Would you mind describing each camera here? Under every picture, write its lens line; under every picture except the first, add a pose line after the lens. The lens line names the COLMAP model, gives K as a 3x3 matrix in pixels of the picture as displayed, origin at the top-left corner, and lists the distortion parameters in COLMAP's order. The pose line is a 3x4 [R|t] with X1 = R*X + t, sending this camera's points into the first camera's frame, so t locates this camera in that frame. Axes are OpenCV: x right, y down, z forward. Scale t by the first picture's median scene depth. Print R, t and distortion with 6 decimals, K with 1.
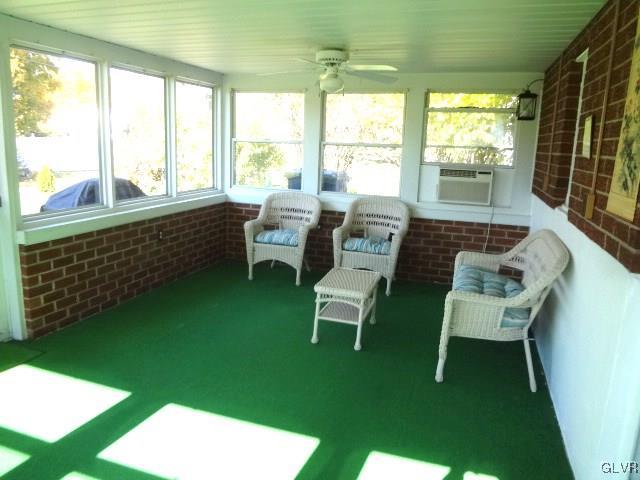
lens RADIAL K [[481.5, 0, 320.0], [0, 481.5, 240.0], [0, 0, 1]] dist [-0.012543, 0.004771]
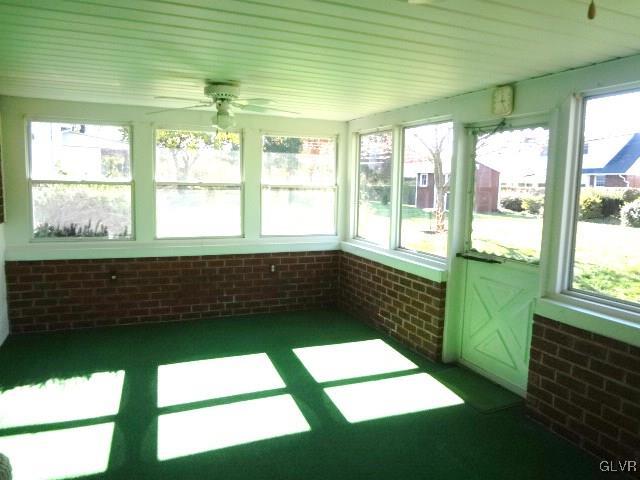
lens RADIAL K [[481.5, 0, 320.0], [0, 481.5, 240.0], [0, 0, 1]] dist [-0.012543, 0.004771]
pose [[-0.747169, 0.018753, -0.664369, 0.319543], [-0.181562, 0.955822, 0.231170, -0.267532], [0.639354, 0.293347, -0.710756, 1.353244]]
